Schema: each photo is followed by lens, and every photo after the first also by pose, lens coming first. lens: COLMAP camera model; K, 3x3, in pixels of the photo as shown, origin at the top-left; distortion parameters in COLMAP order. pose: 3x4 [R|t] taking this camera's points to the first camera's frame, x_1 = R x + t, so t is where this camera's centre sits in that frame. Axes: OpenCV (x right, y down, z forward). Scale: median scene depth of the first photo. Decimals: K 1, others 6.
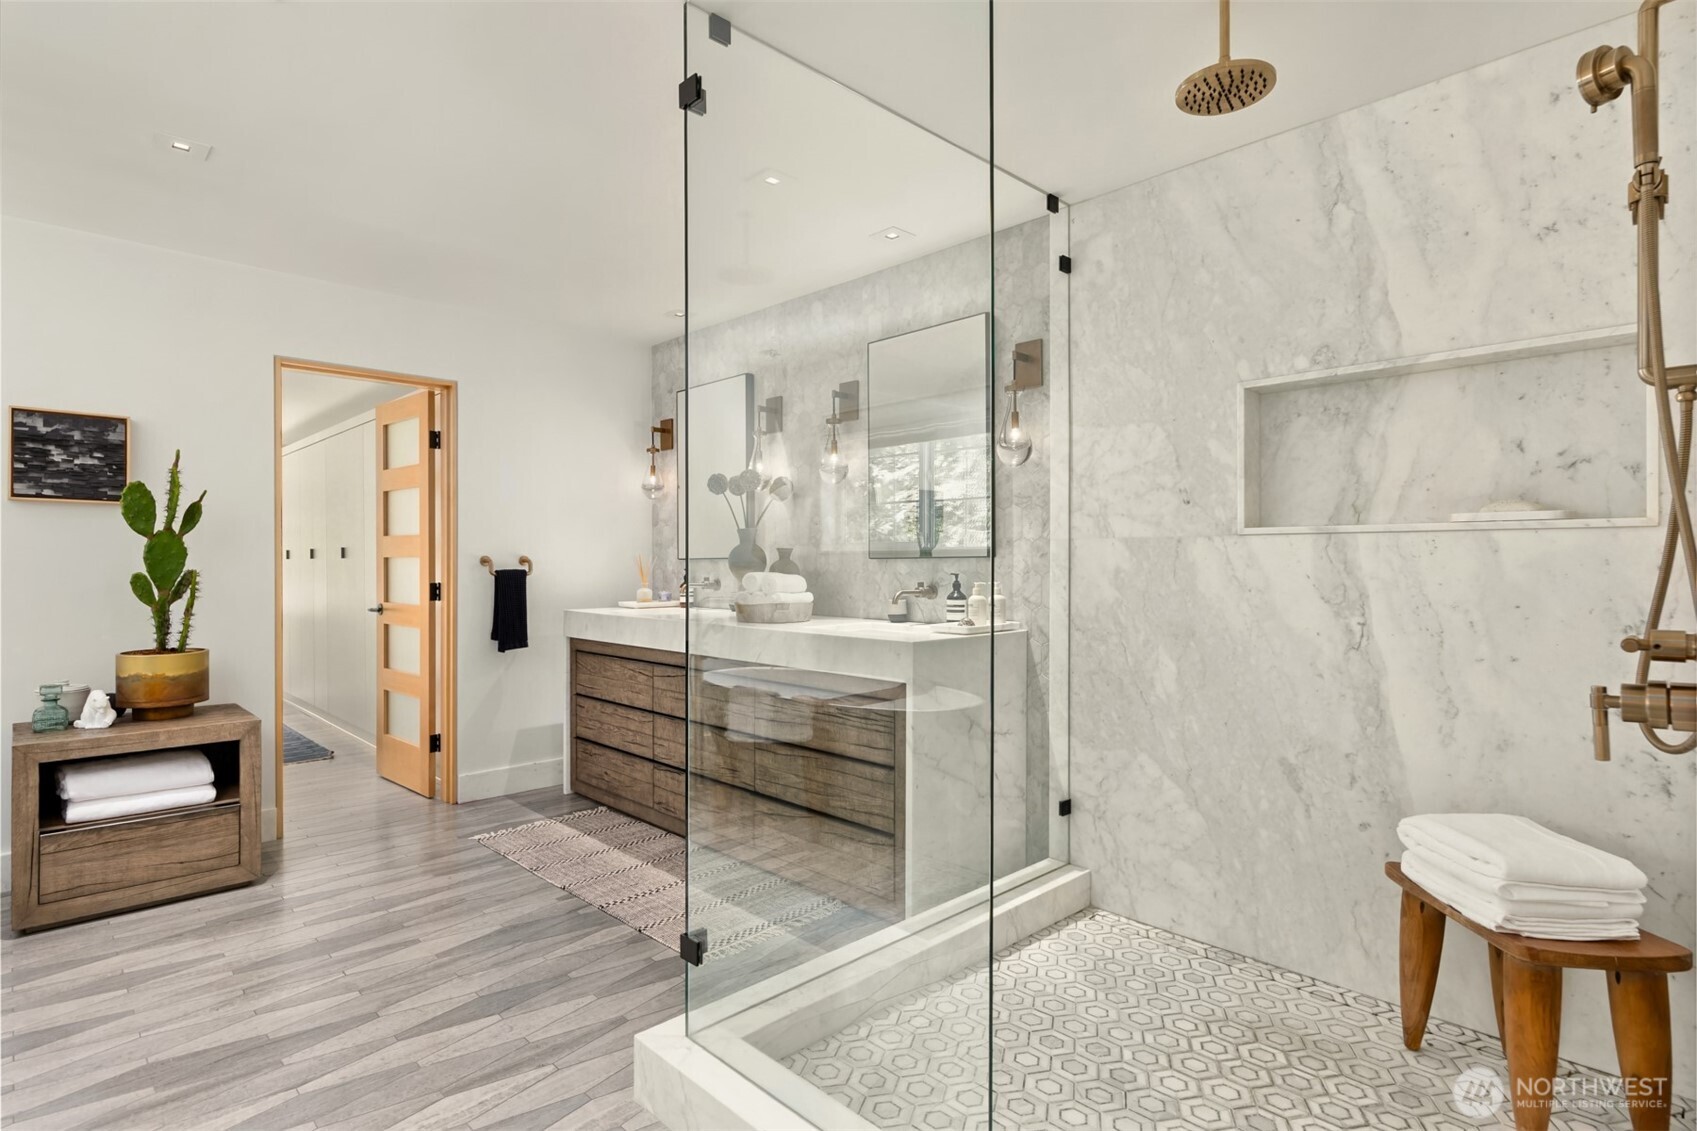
lens RADIAL K [[860.2, 0, 845.5], [0, 860.2, 564.6], [0, 0, 1]] dist [-0.001520, -0.000093]
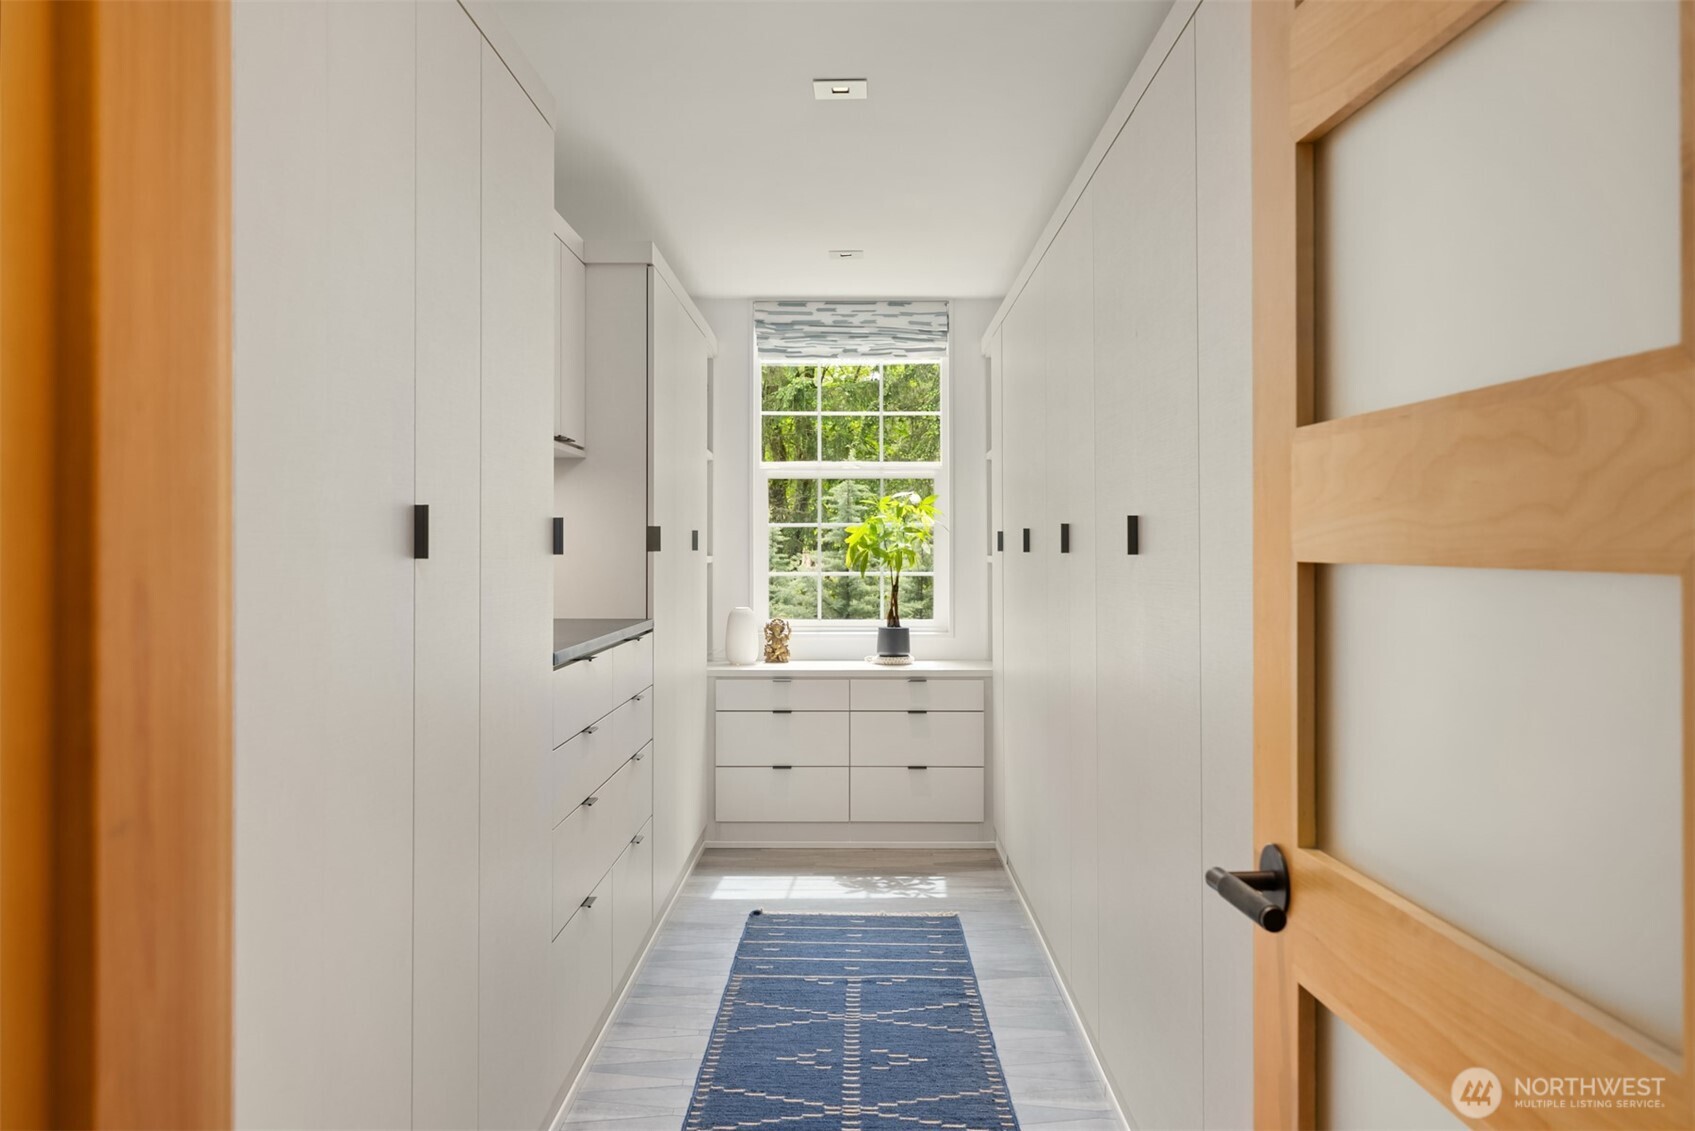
lens RADIAL K [[1365.4, 0, 845.9], [0, 1365.4, 563.4], [0, 0, 1]] dist [0.002253, 0.000545]
pose [[0.712441, 0.006520, -0.701702, -0.419608], [-0.002386, 0.999974, 0.006868, -0.009208], [0.701728, -0.003219, 0.712438, 0.762660]]
